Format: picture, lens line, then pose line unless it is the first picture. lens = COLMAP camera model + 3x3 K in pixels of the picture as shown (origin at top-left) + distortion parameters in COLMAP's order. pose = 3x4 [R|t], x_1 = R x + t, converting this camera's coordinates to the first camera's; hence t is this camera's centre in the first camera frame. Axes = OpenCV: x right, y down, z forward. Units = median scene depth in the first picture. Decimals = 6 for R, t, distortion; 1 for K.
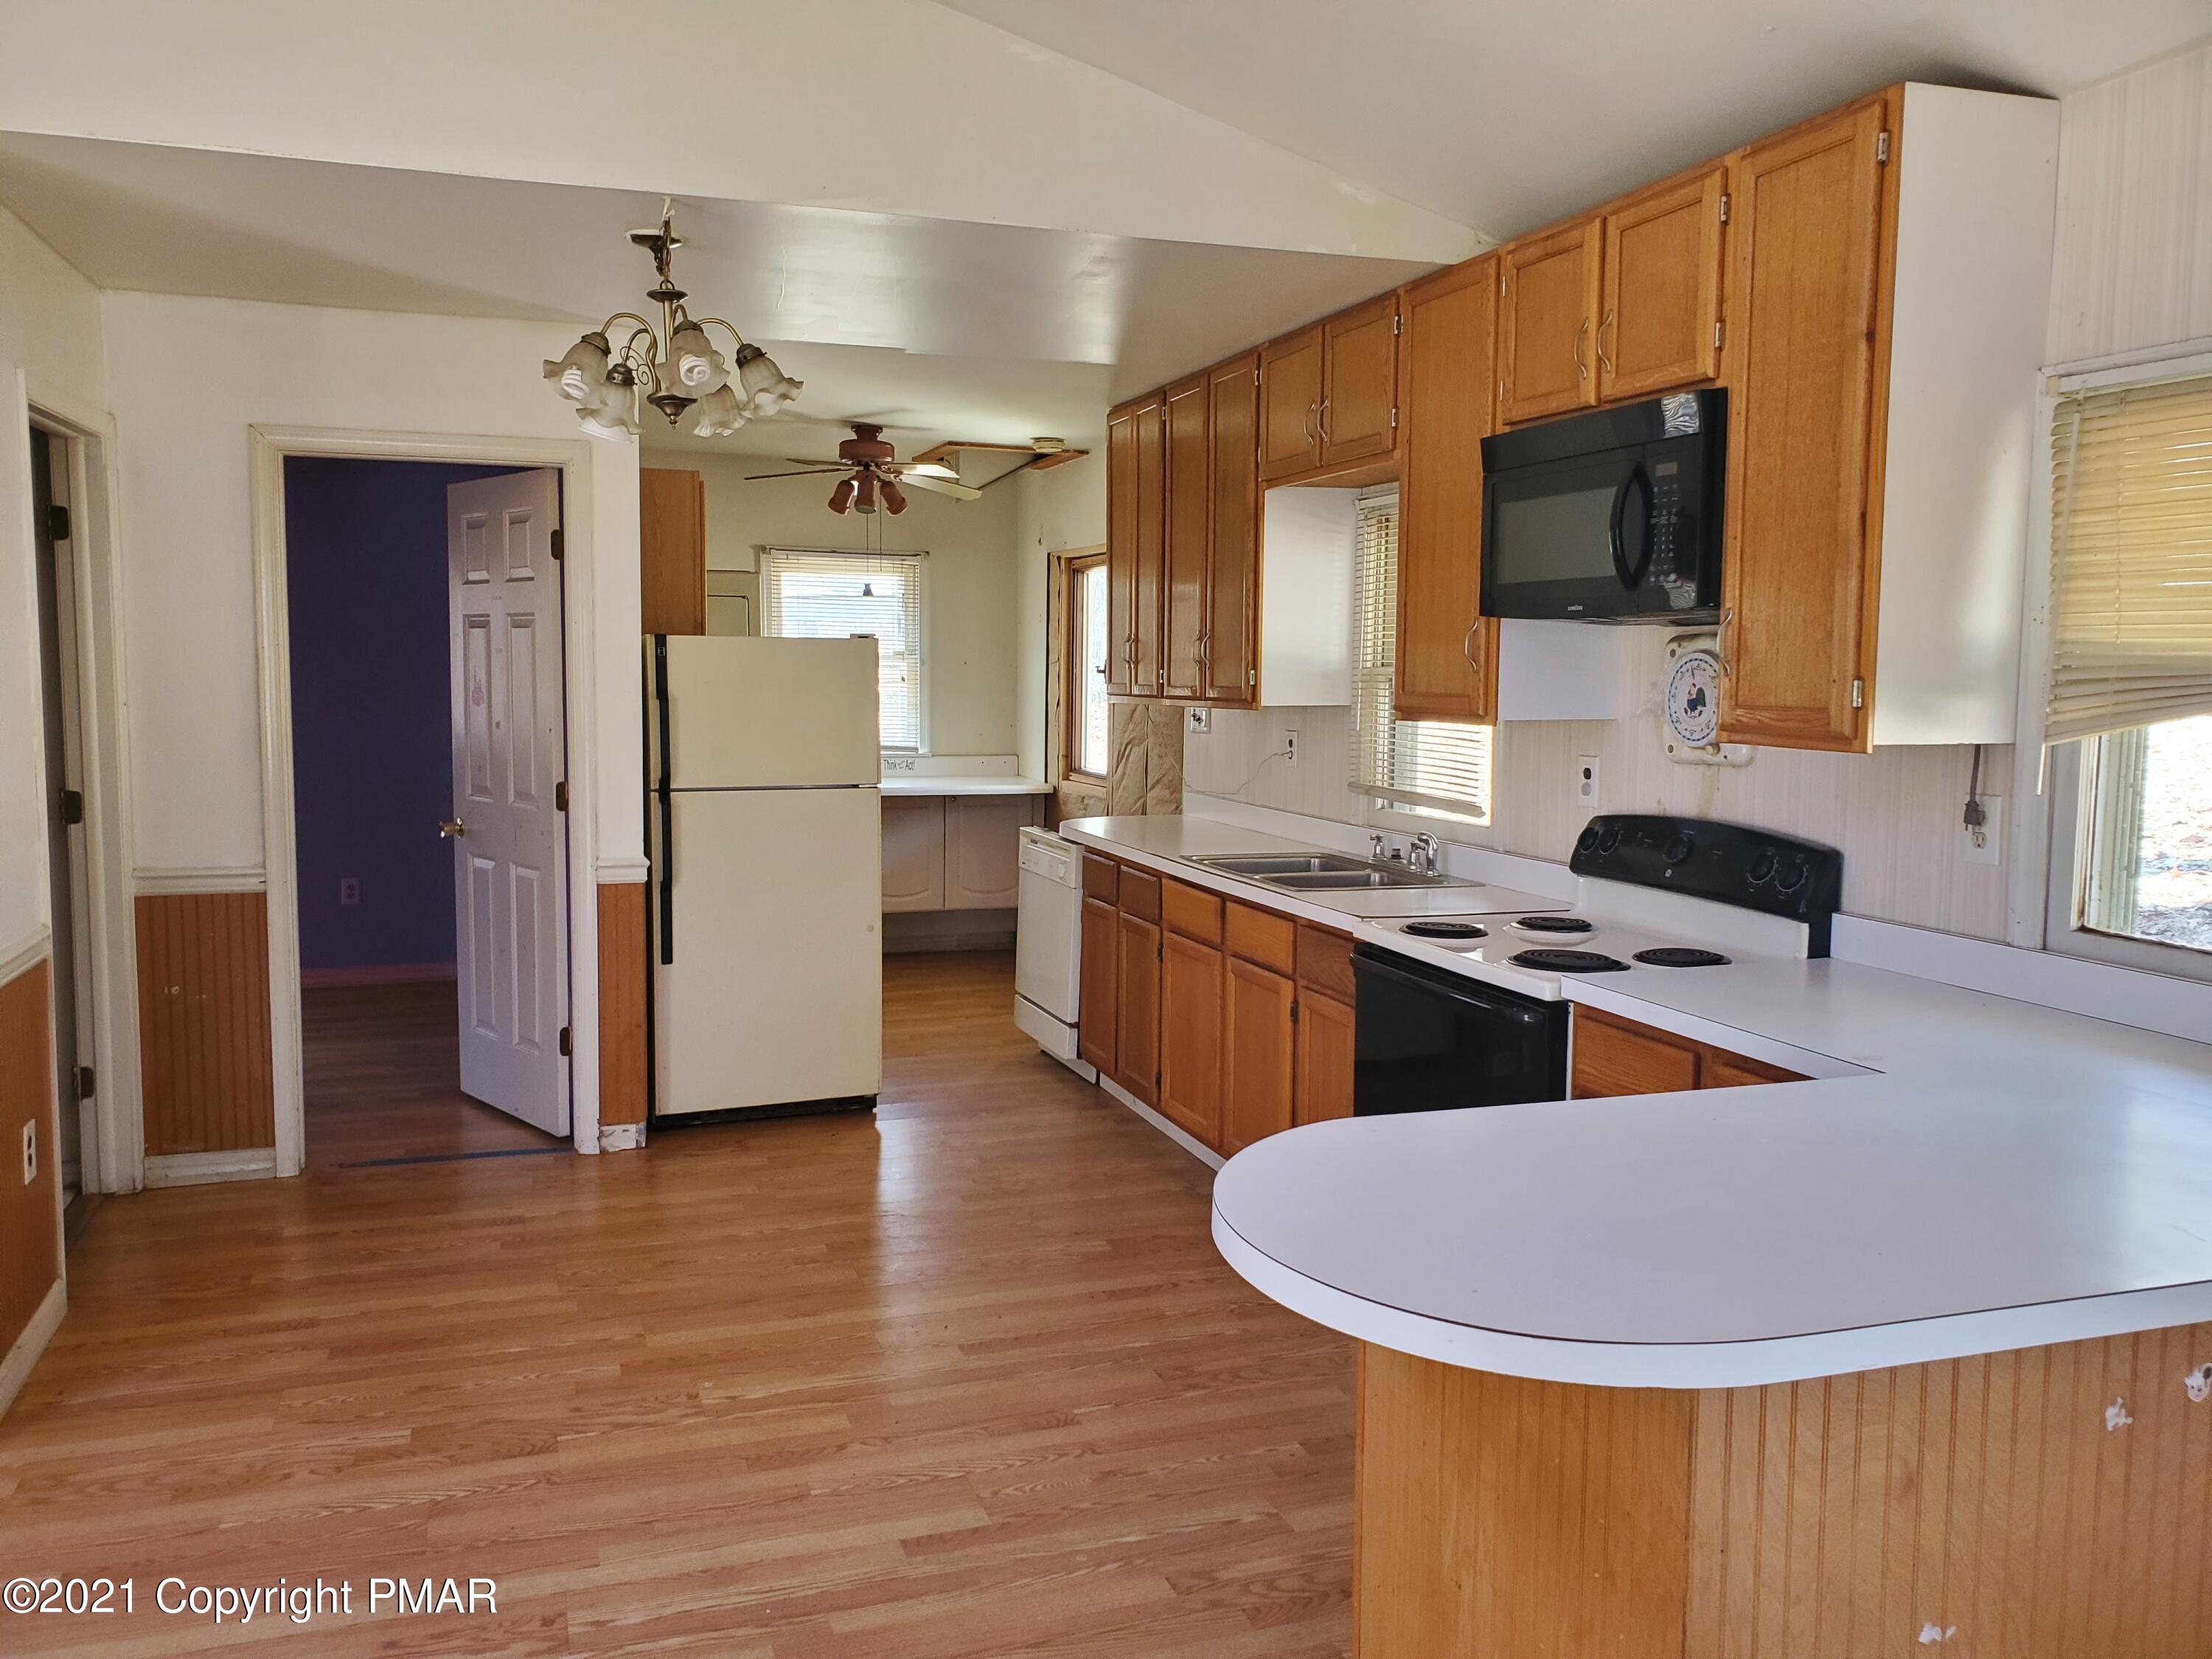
lens RADIAL K [[1739.2, 0, 1106.0], [0, 1739.2, 829.5], [0, 0, 1]] dist [0.003477, 0.007018]
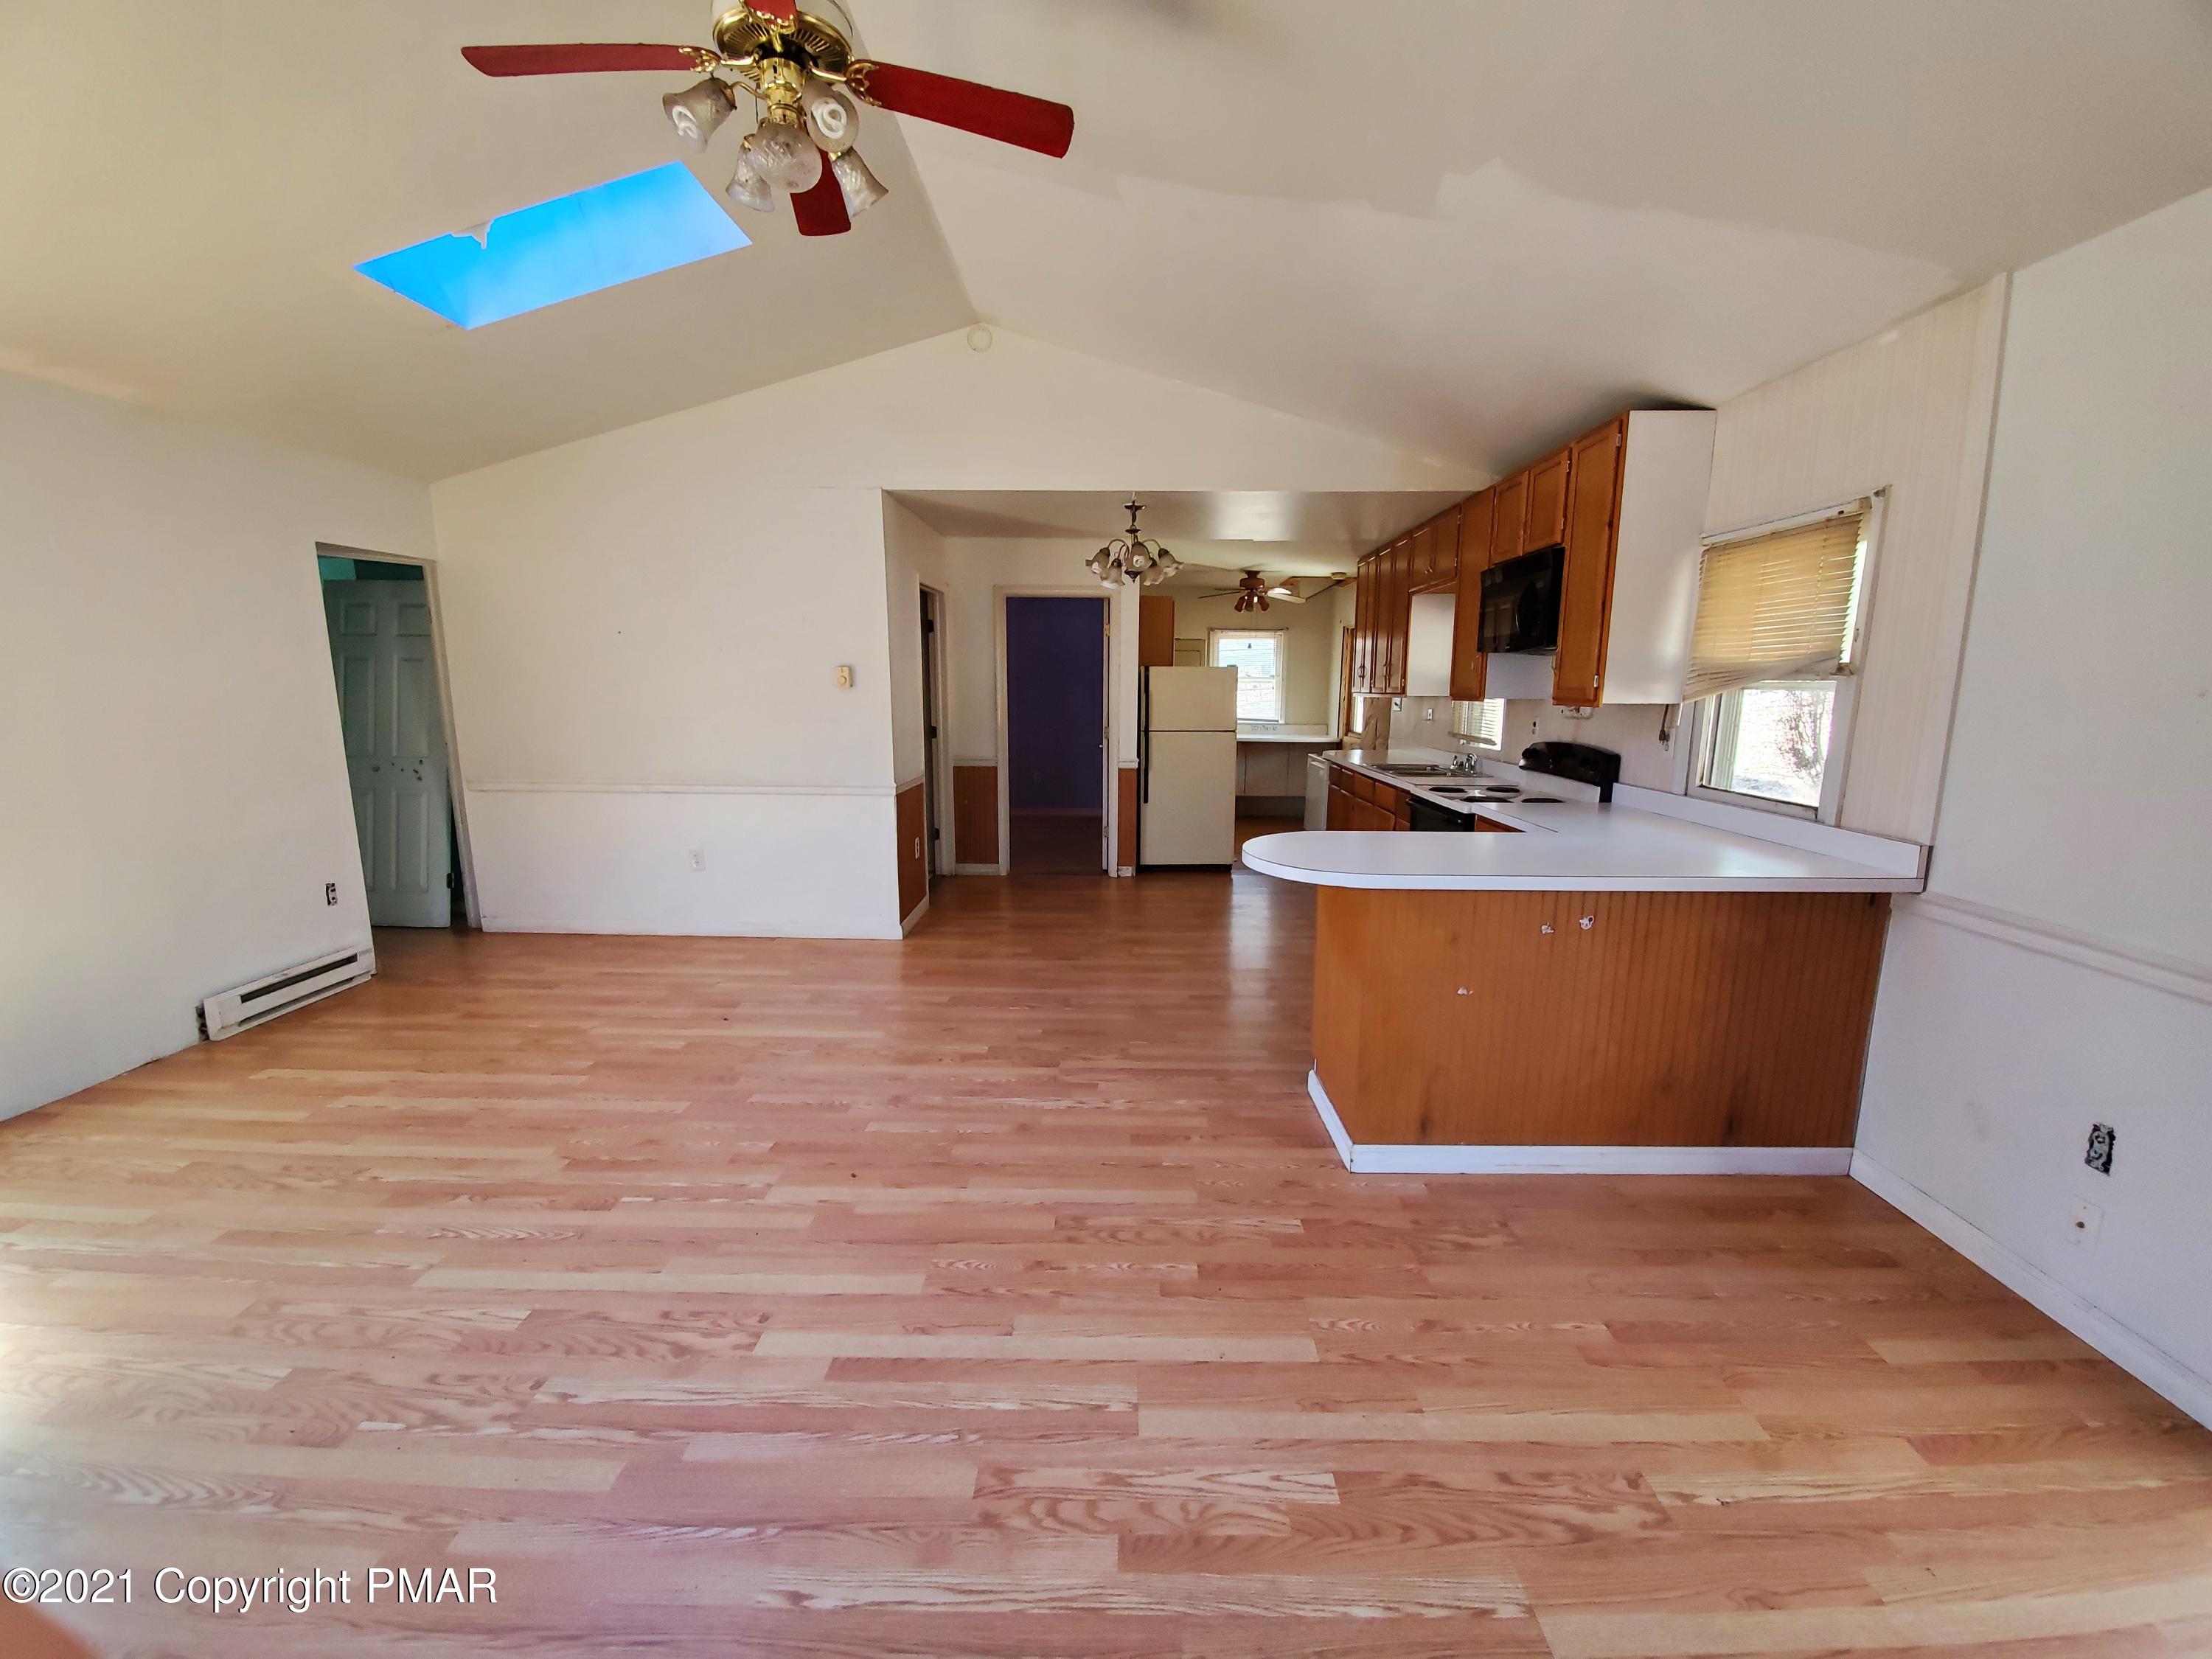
lens RADIAL K [[831.9, 0, 1106.0], [0, 831.9, 829.5], [0, 0, 1]] dist [0.000914, 0.000061]
pose [[0.942767, 0.054516, -0.328965, 0.096367], [-0.028931, 0.996198, 0.082176, 0.023874], [0.332194, -0.067955, 0.940760, -0.142084]]
